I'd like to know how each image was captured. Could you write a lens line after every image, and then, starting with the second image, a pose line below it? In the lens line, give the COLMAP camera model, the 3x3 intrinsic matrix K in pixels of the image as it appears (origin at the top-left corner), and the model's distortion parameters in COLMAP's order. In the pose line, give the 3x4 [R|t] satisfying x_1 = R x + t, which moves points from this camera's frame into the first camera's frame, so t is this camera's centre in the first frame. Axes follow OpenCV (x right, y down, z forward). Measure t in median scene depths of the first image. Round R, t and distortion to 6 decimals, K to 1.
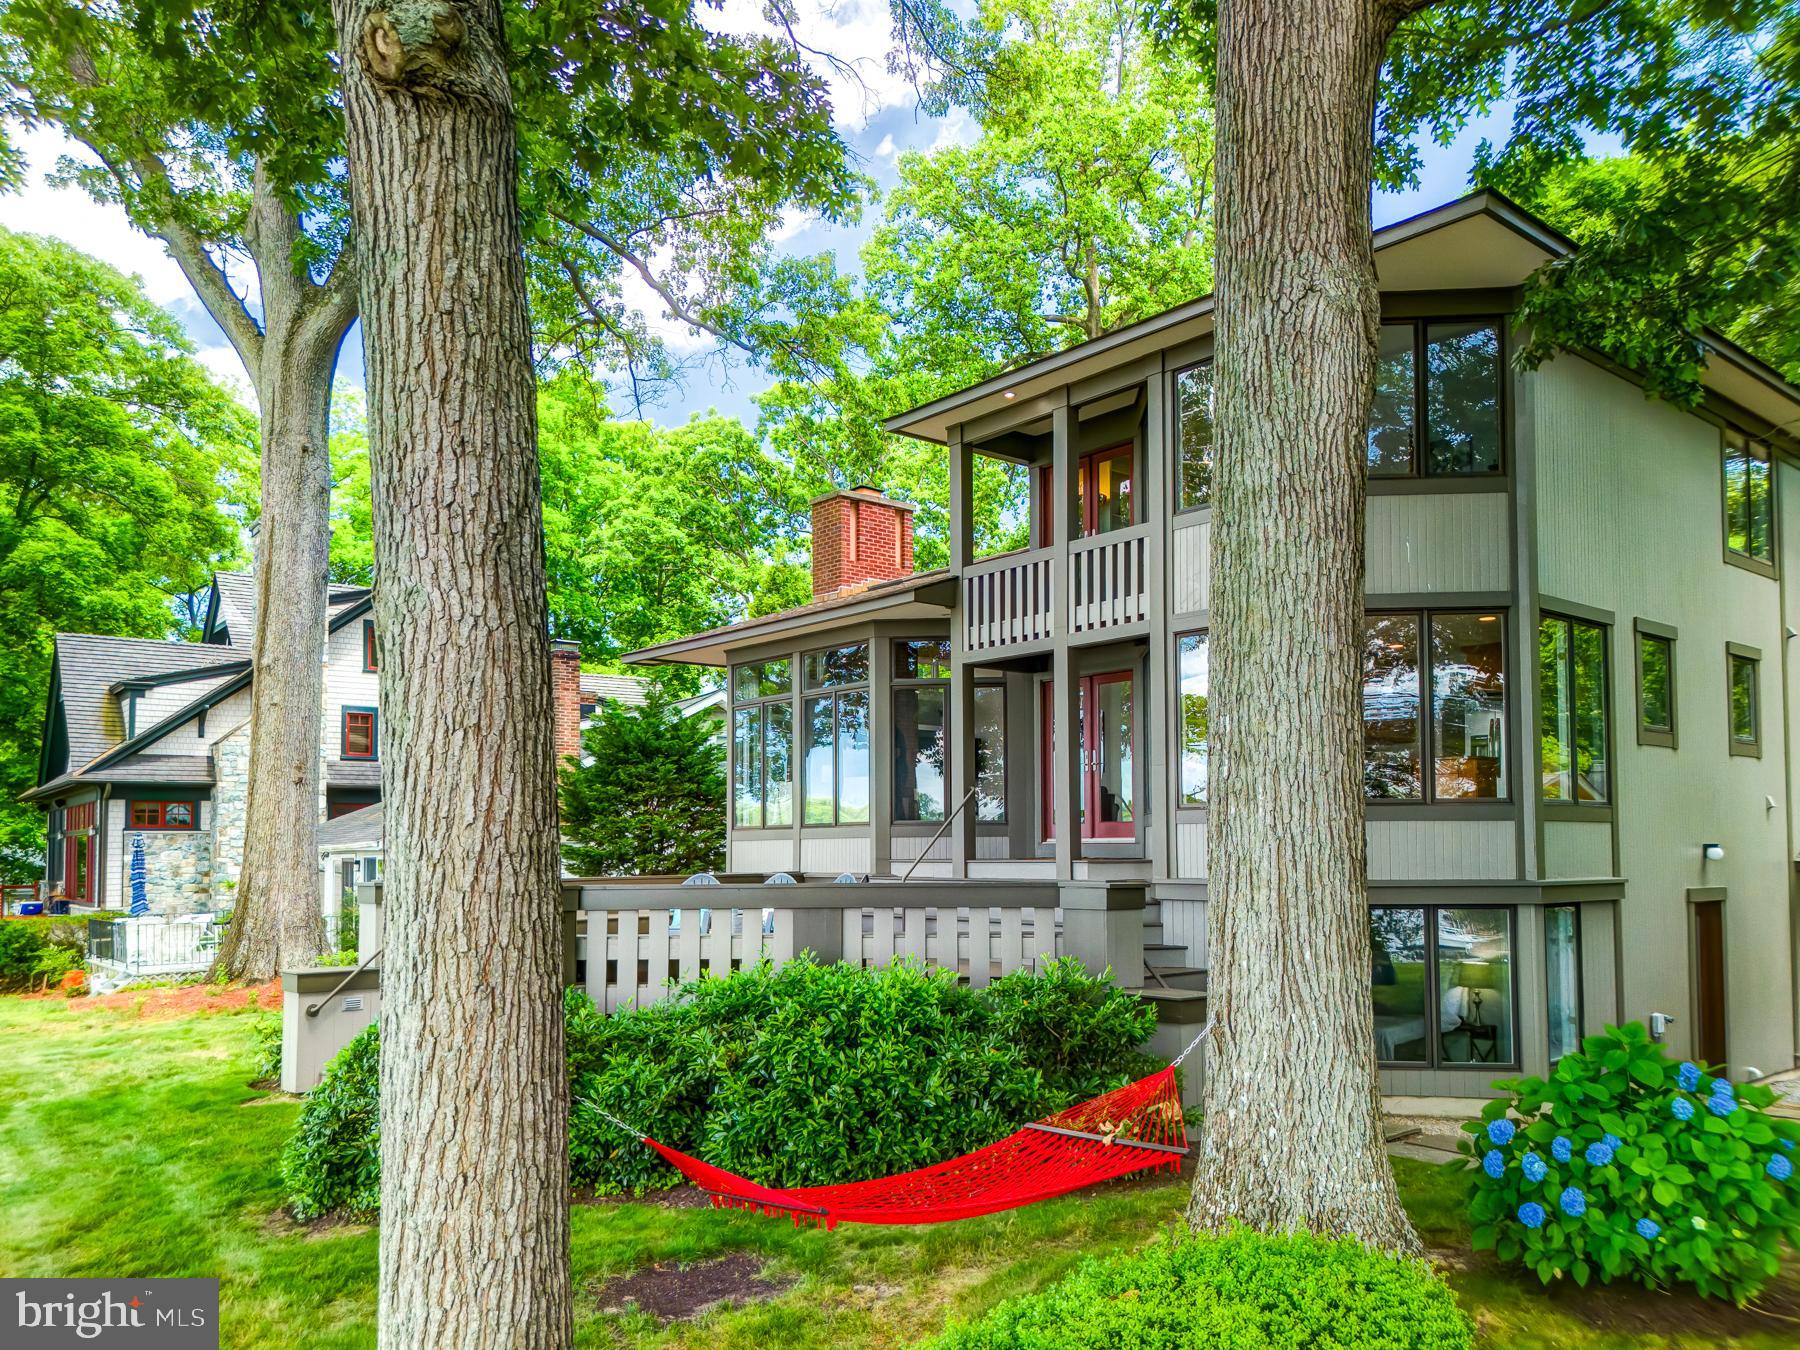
lens RADIAL K [[1356.0, 0, 908.9], [0, 1356.0, 727.2], [0, 0, 1]] dist [0.048313, -0.003302]
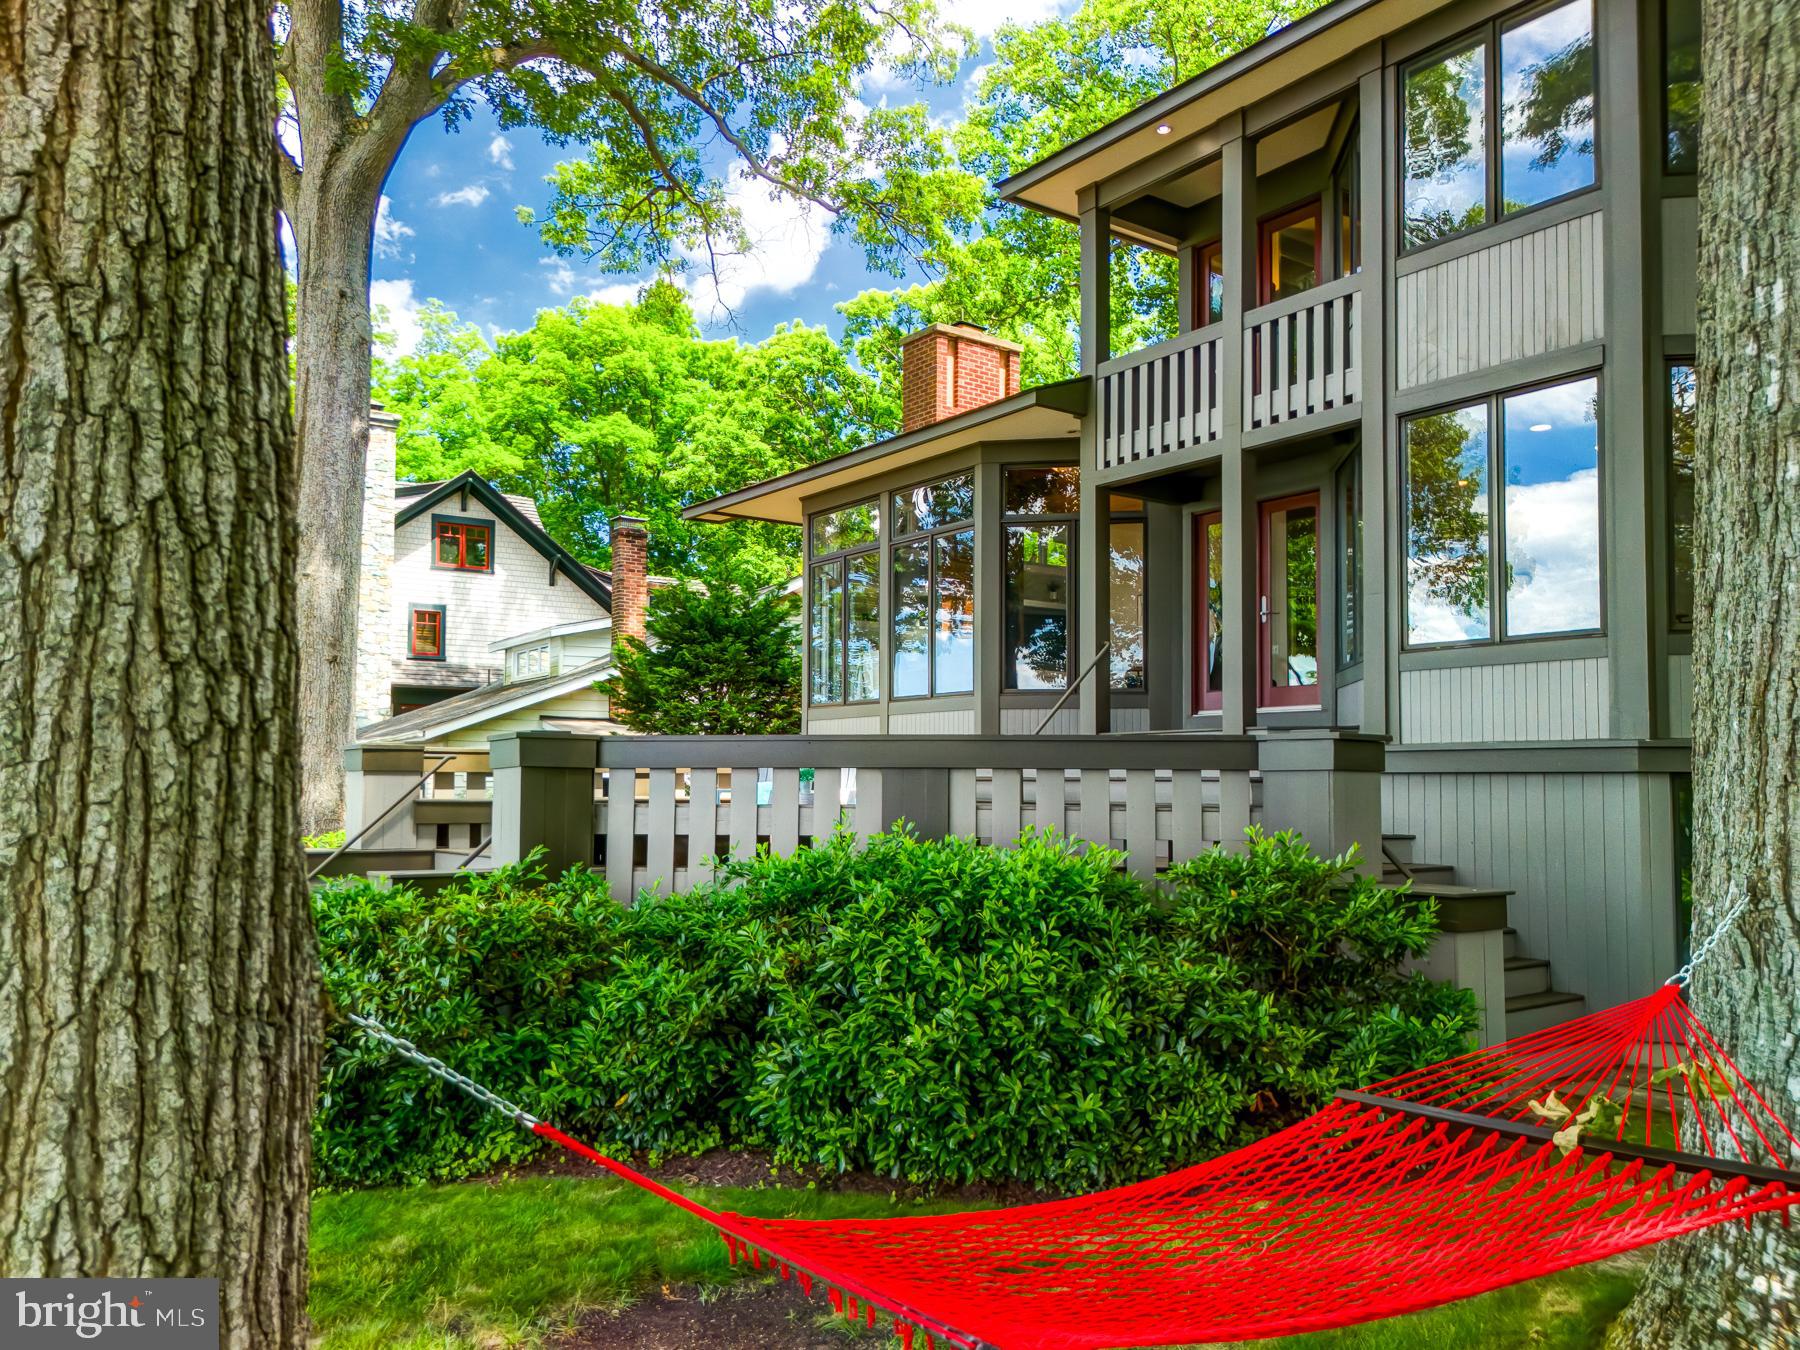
lens RADIAL K [[1326.1, 0, 897.9], [0, 1326.1, 695.8], [0, 0, 1]] dist [0.074366, -0.045854]
pose [[0.997578, 0.008873, -0.068992, -0.024407], [-0.007198, 0.999674, 0.024496, 0.067065], [0.069187, -0.023940, 0.997316, 0.250306]]
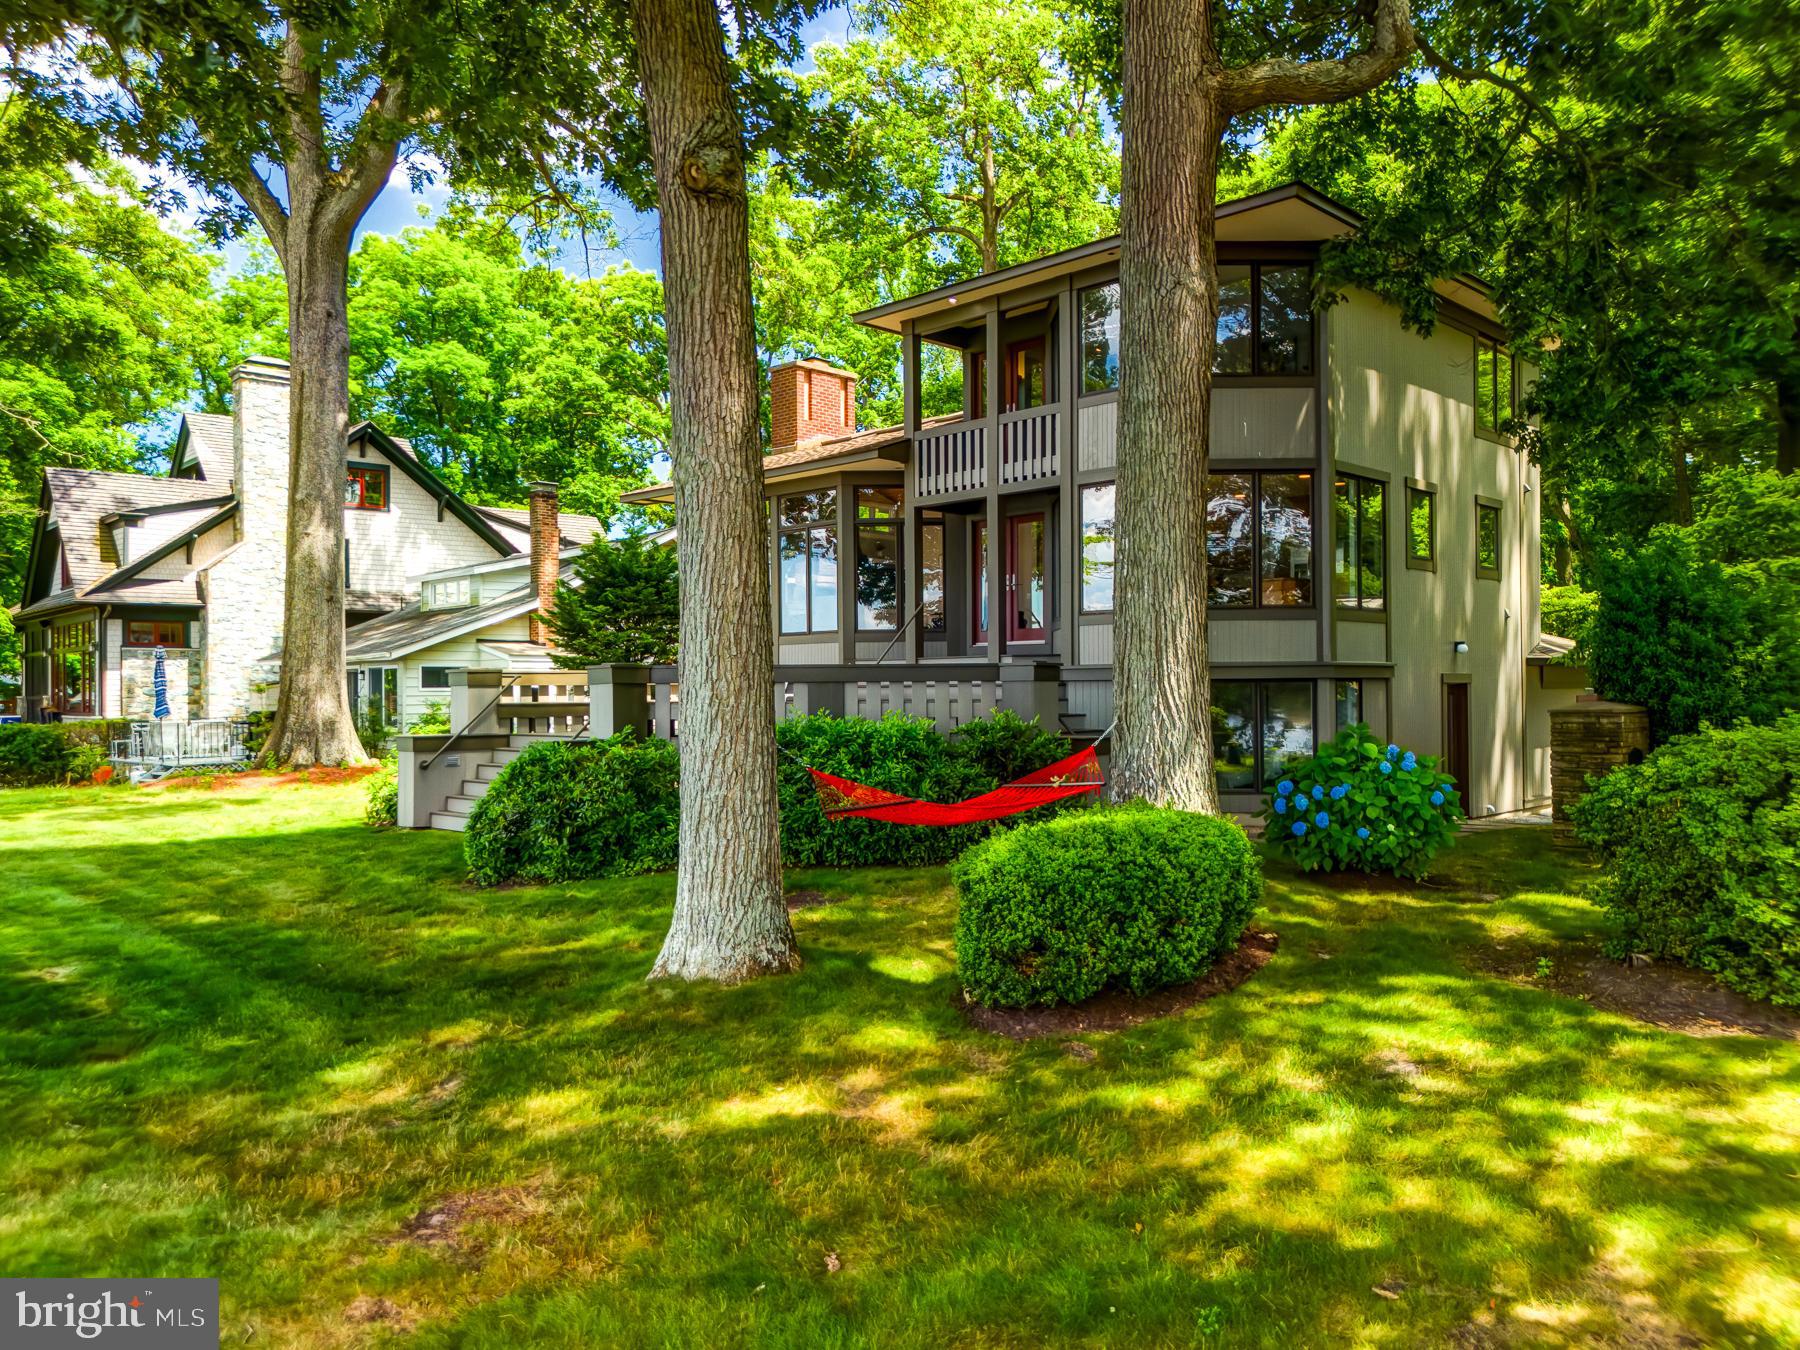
lens RADIAL K [[1318.2, 0, 902.2], [0, 1318.2, 595.1], [0, 0, 1]] dist [0.005552, 0.048806]
pose [[0.996489, 0.007371, 0.083398, -0.088837], [-0.009050, 0.999763, 0.019779, 0.015484], [-0.083233, -0.020464, 0.996320, -0.299318]]
